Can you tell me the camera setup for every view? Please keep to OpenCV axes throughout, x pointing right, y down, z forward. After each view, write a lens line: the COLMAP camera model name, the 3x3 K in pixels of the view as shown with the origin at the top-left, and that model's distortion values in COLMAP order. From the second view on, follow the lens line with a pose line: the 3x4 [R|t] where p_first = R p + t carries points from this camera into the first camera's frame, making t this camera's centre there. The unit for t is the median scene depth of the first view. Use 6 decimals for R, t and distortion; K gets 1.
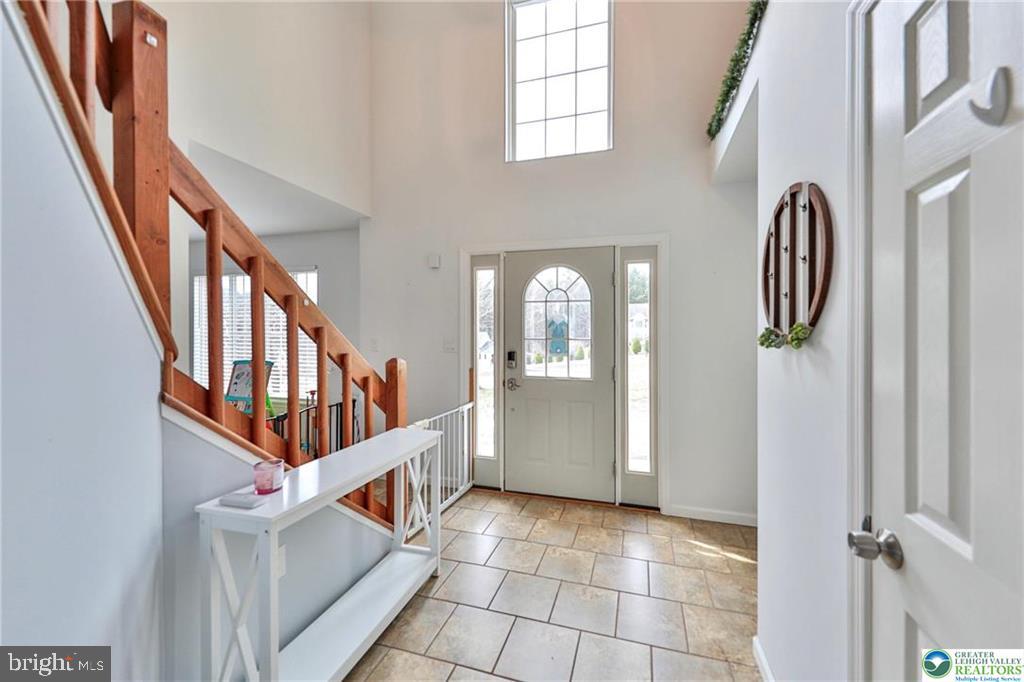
lens RADIAL K [[368.4, 0, 543.1], [0, 368.4, 338.7], [0, 0, 1]] dist [0.023785, -0.000011]
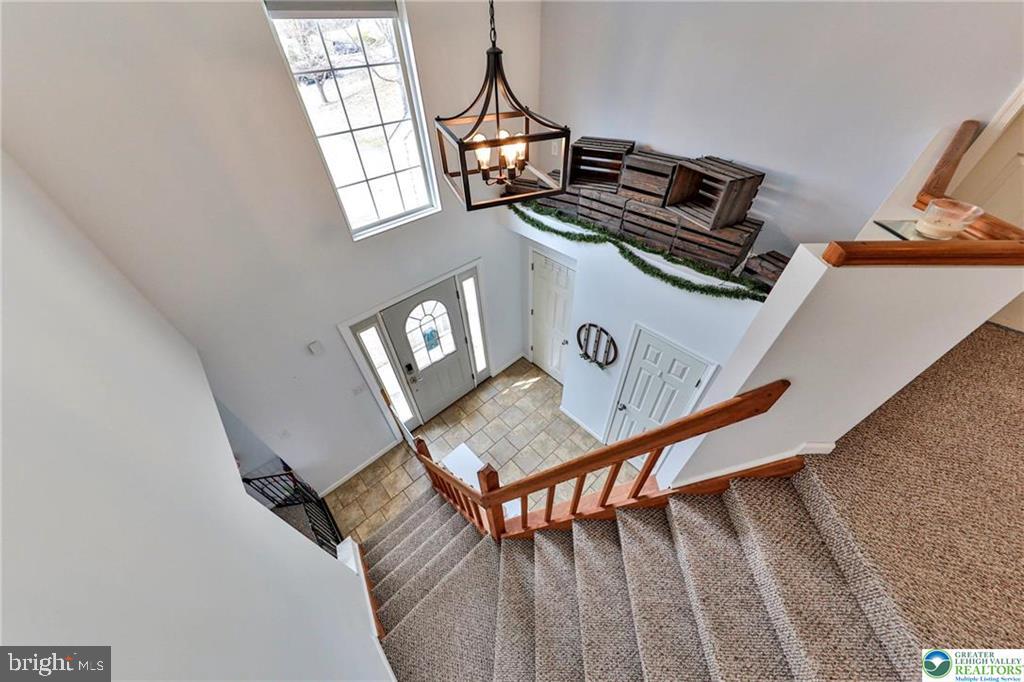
lens RADIAL K [[341.0, 0, 510.8], [0, 341.0, 342.6], [0, 0, 1]] dist [0.000346, -0.000068]
pose [[0.538612, -0.600056, 0.591463, -0.604874], [0.037255, 0.718264, 0.694773, -0.937093], [-0.841730, -0.352178, 0.409221, 0.163834]]
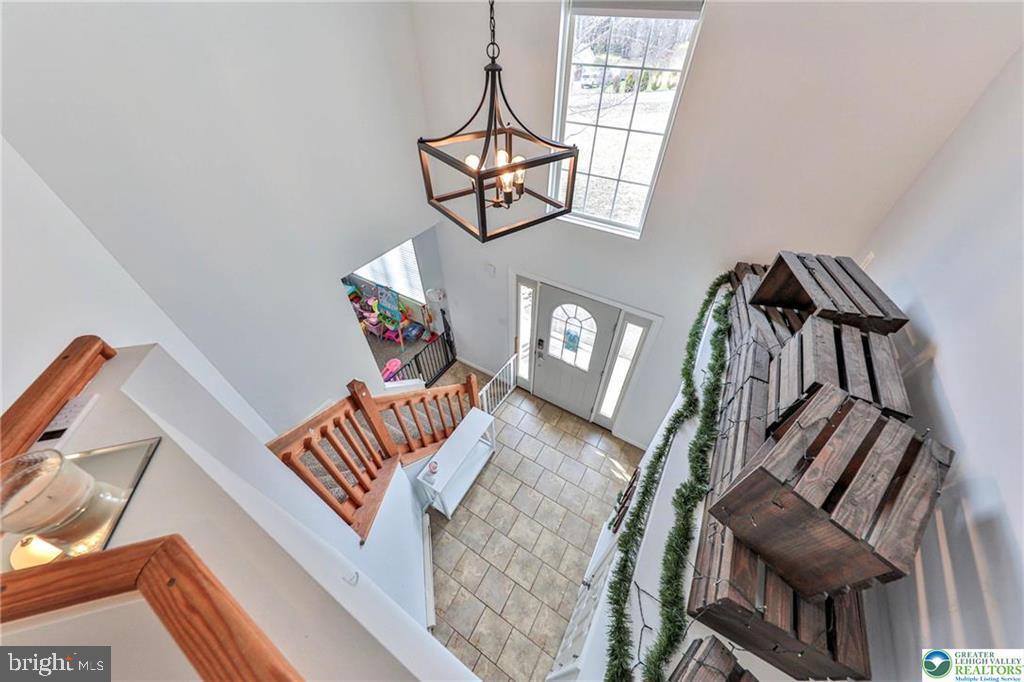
lens RADIAL K [[331.6, 0, 513.9], [0, 331.6, 333.4], [0, 0, 1]] dist [0.000149, -0.000017]
pose [[0.961018, 0.191105, -0.199807, 0.076725], [-0.004602, 0.733626, 0.679538, -0.928287], [0.276447, -0.652129, 0.705907, 0.021106]]
